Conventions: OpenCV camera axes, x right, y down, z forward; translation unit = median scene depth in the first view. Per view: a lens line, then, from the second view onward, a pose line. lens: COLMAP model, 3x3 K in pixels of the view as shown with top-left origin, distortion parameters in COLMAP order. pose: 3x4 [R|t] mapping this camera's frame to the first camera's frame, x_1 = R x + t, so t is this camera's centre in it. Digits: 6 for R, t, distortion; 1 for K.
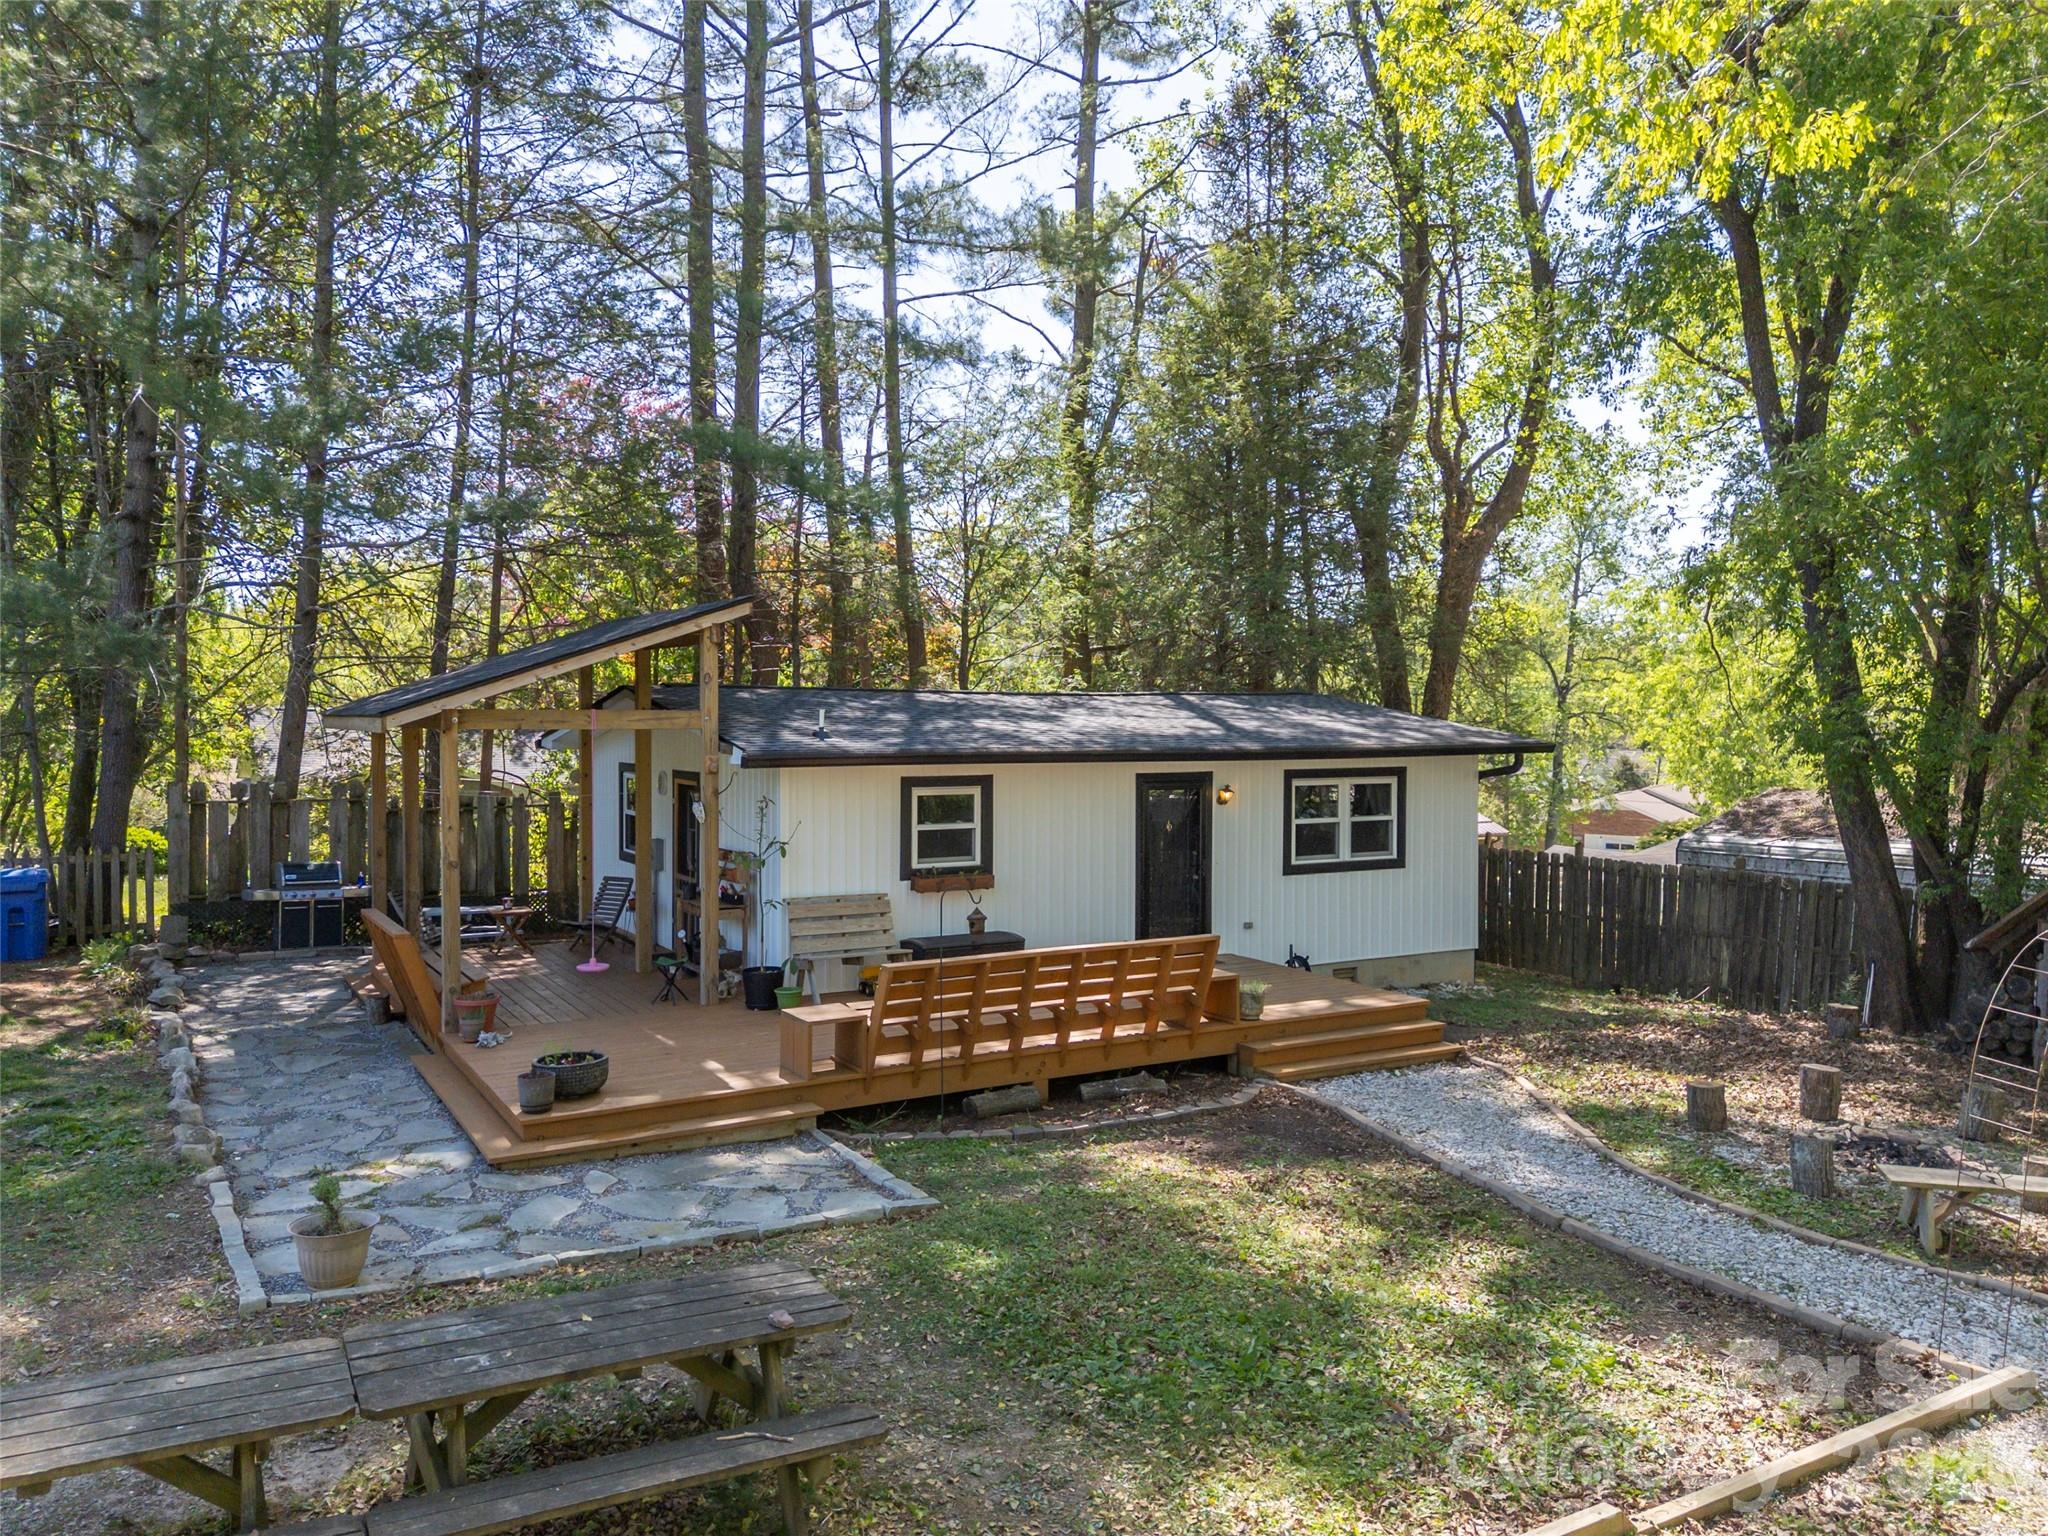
lens RADIAL K [[1466.7, 0, 1024.0], [0, 1466.7, 768.0], [0, 0, 1]] dist [0.077655, -0.067952]
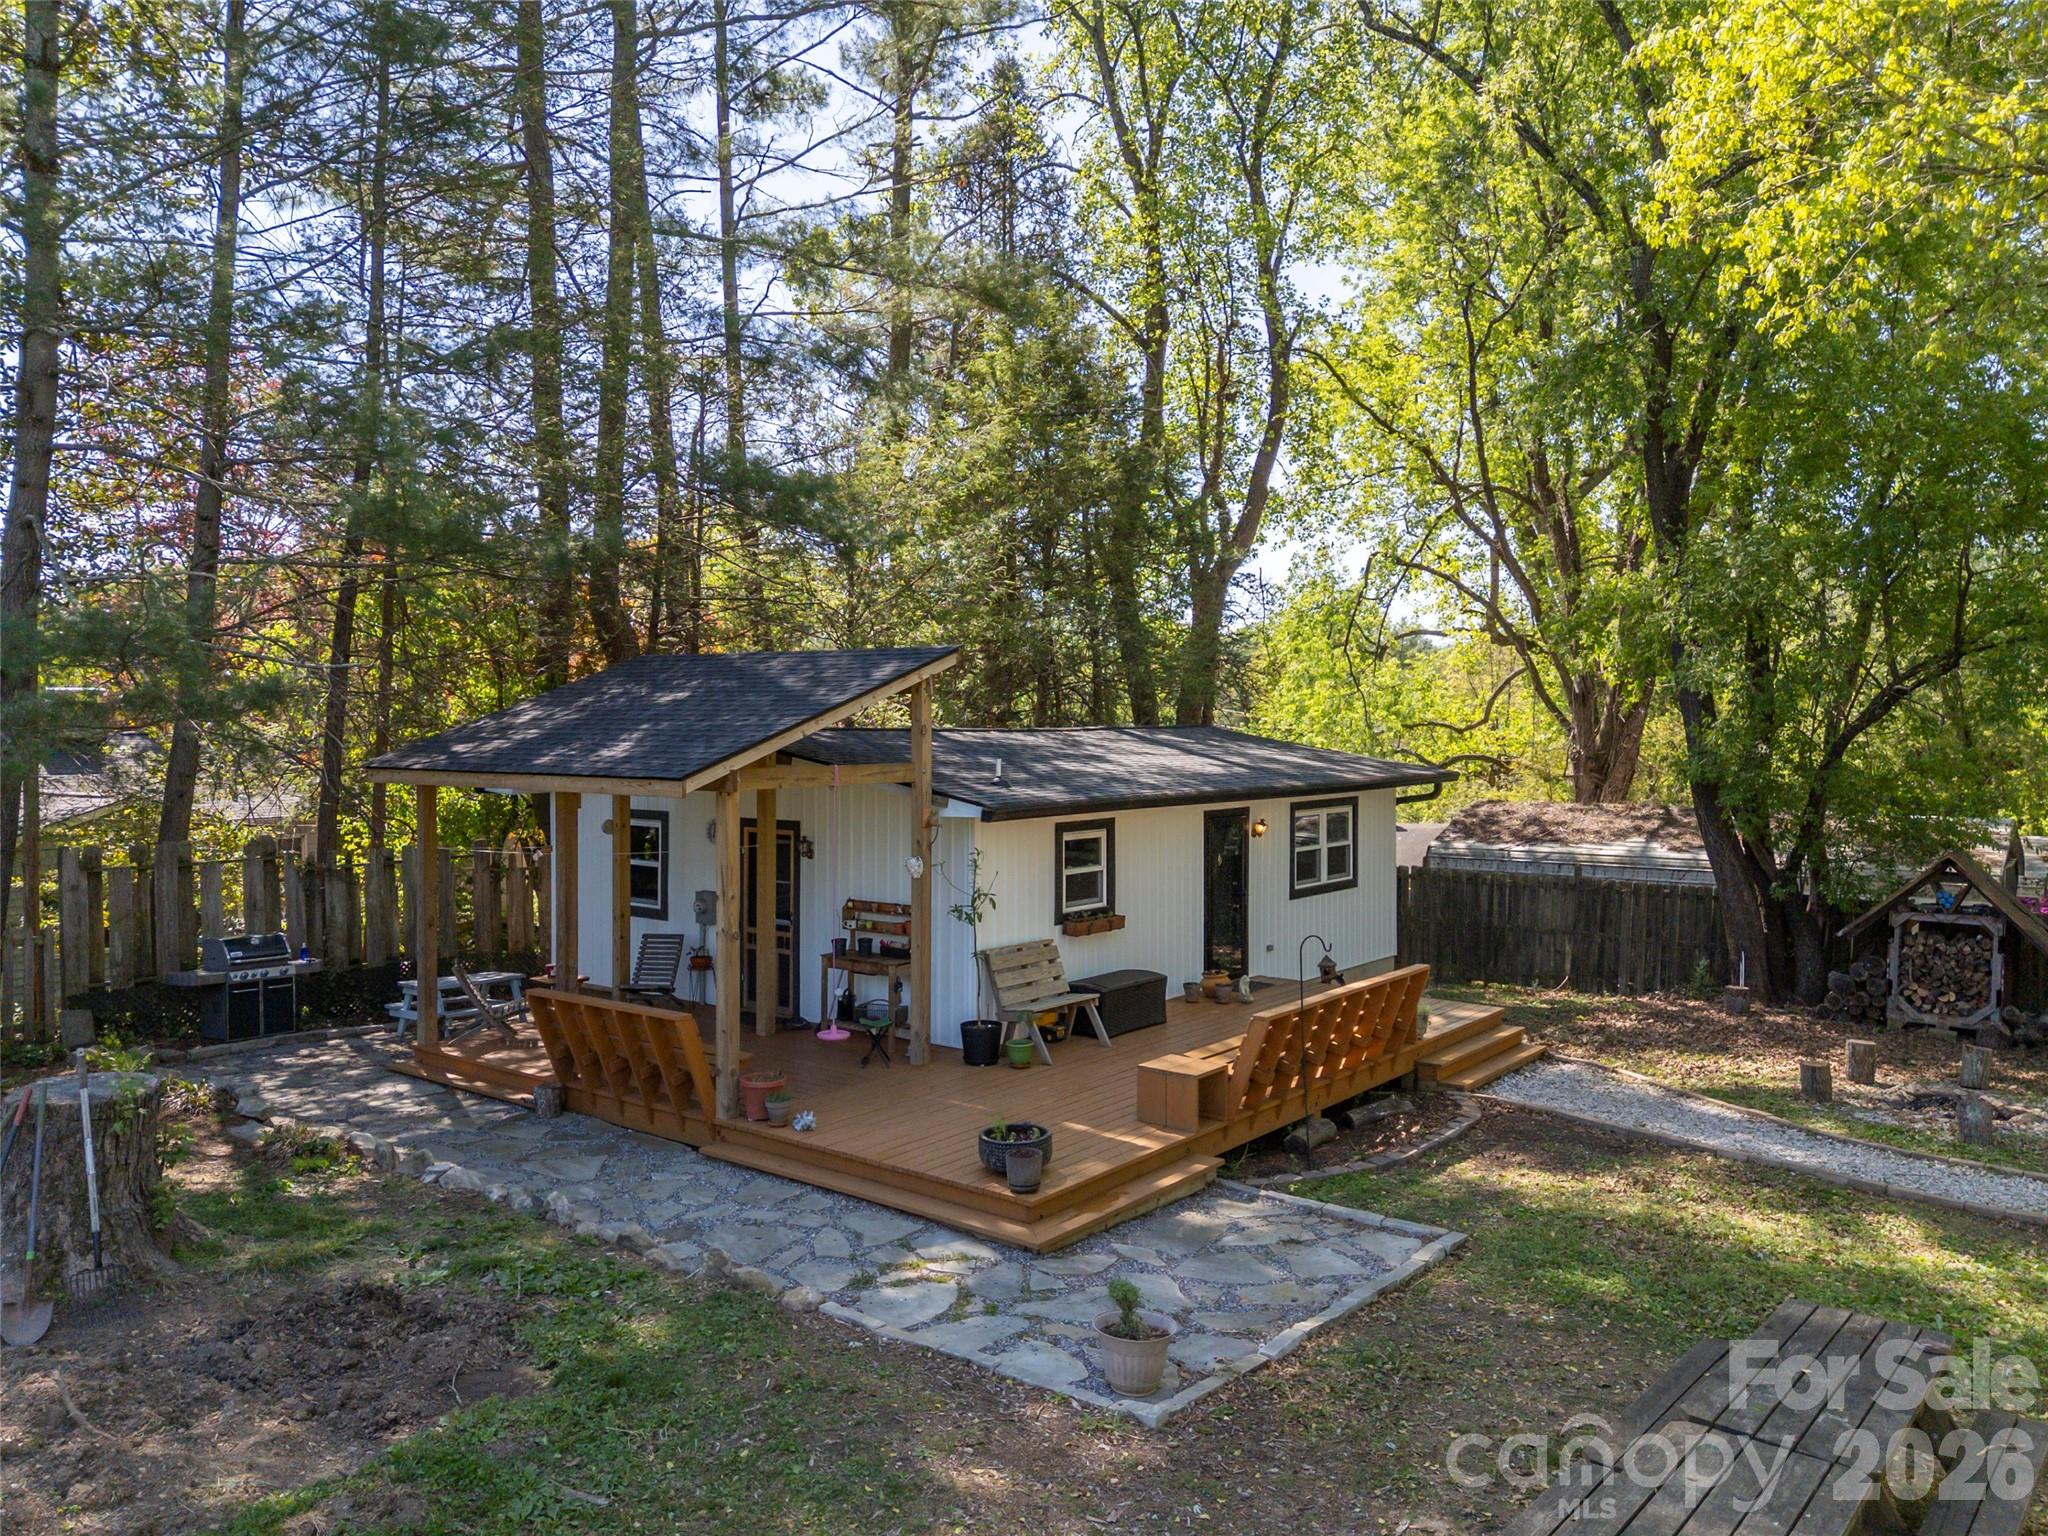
lens RADIAL K [[1466.7, 0, 1024.0], [0, 1466.7, 768.0], [0, 0, 1]] dist [0.077655, -0.067952]
pose [[0.933884, -0.013342, 0.357328, -0.630828], [0.013934, 0.999902, 0.000918, -0.045029], [-0.357306, 0.004122, 0.933978, 0.084787]]
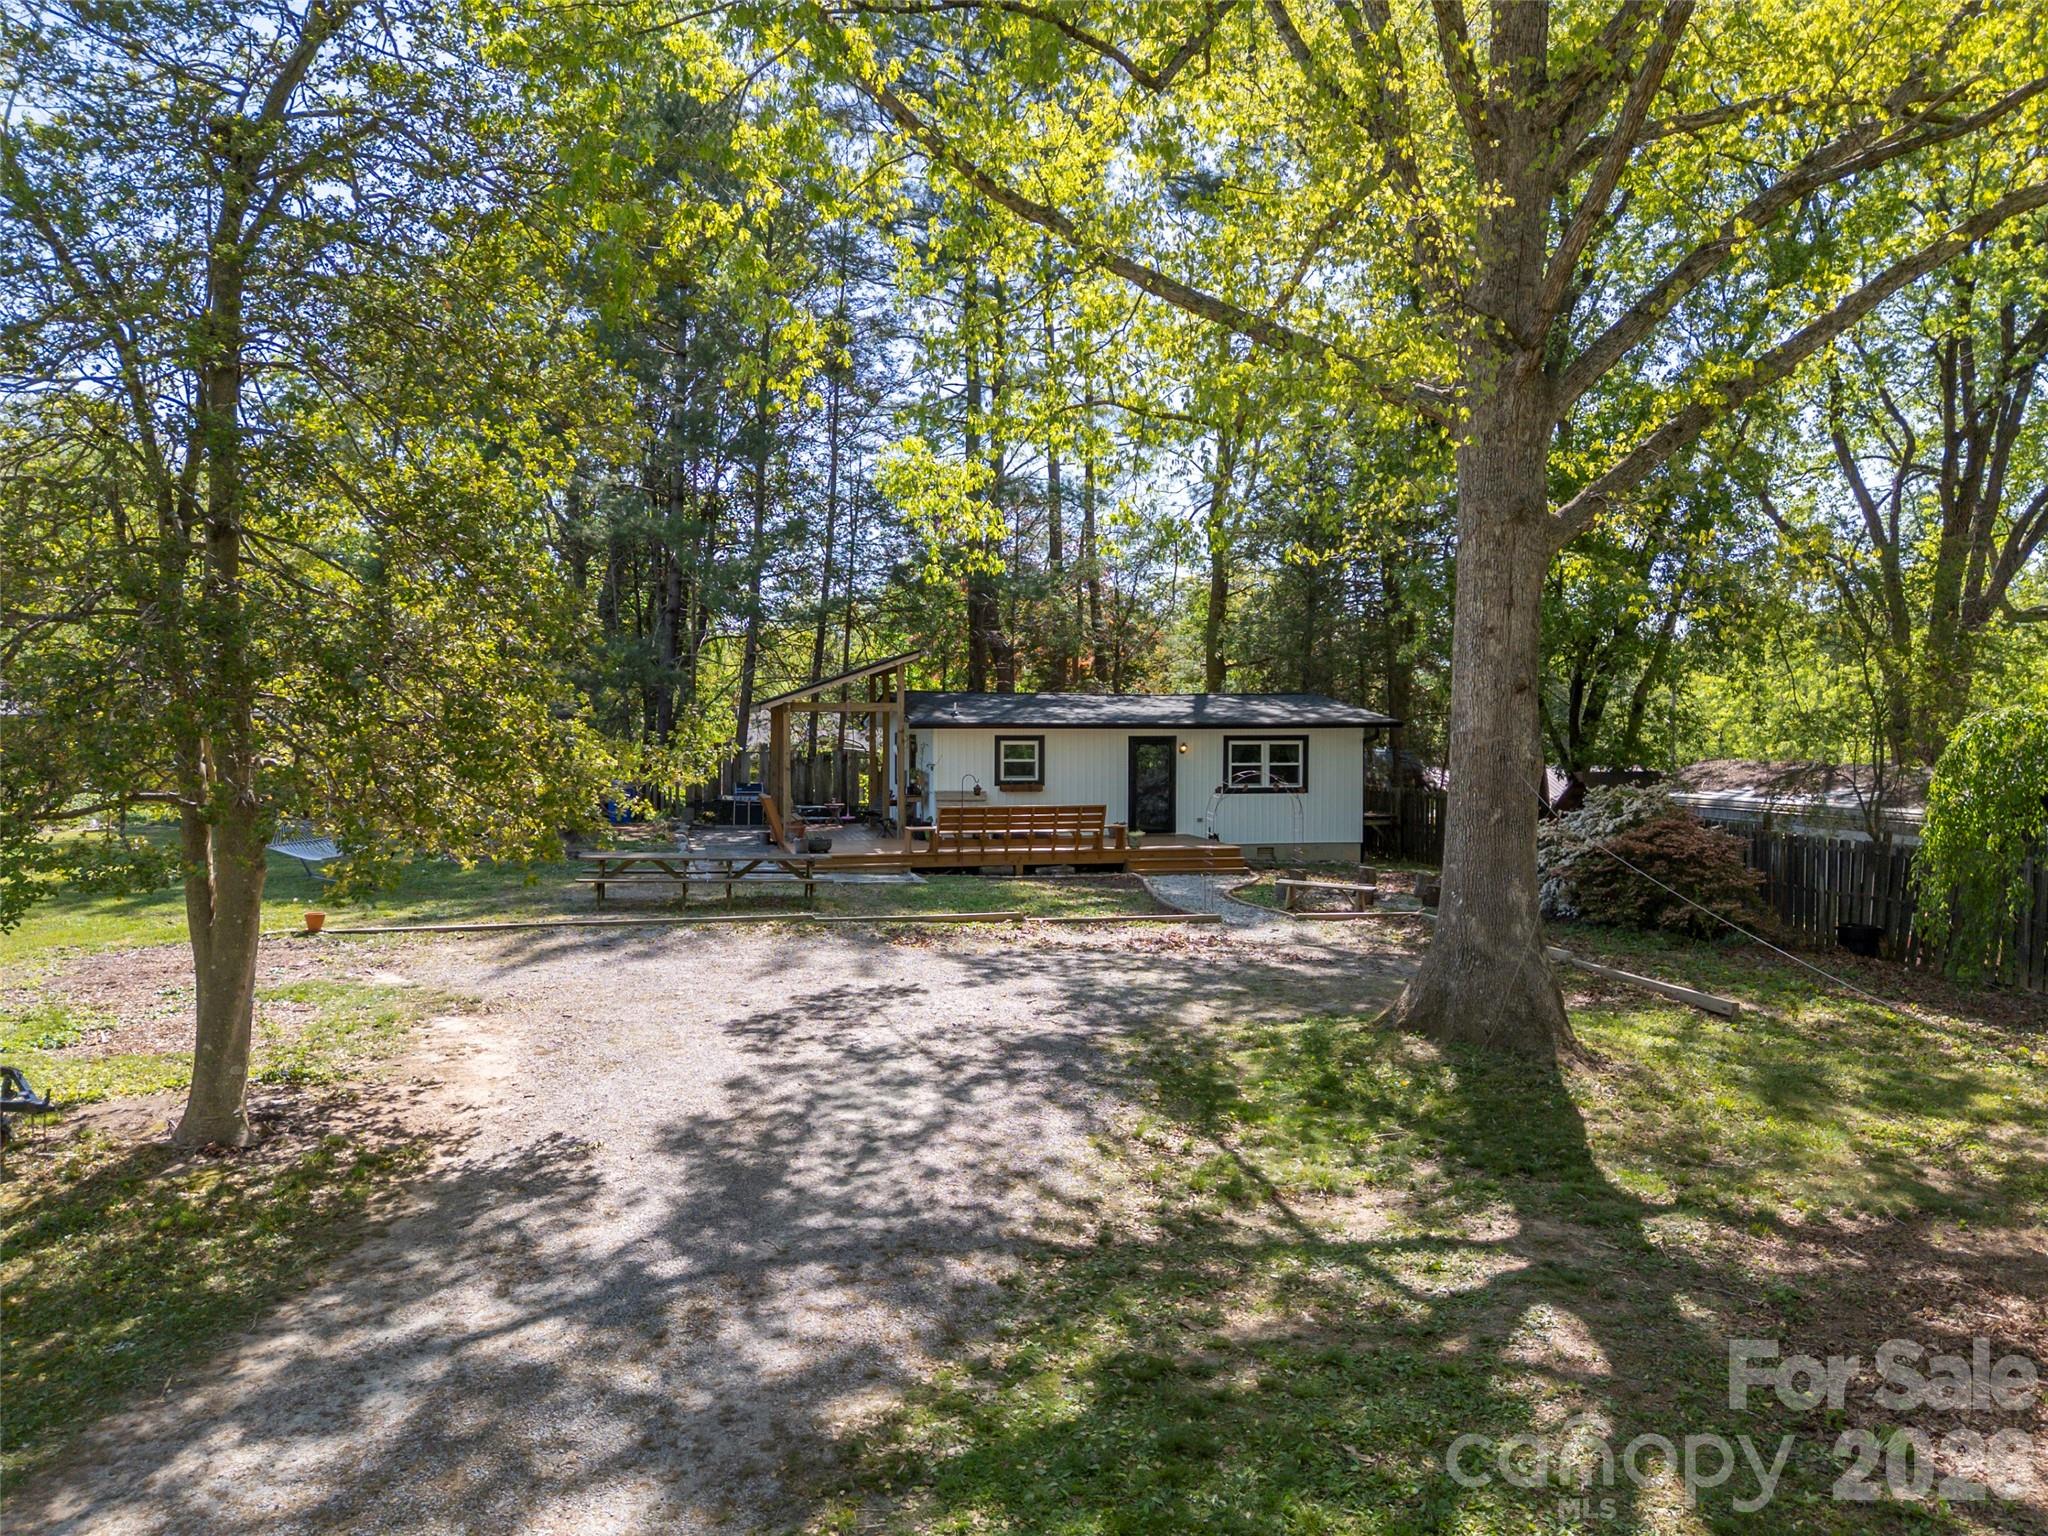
lens RADIAL K [[1466.7, 0, 1024.0], [0, 1466.7, 768.0], [0, 0, 1]] dist [0.077655, -0.067952]
pose [[0.952346, 0.008377, -0.304905, 0.790135], [-0.009253, 0.999956, -0.001429, 0.073655], [0.304879, 0.004182, 0.952382, -1.282845]]
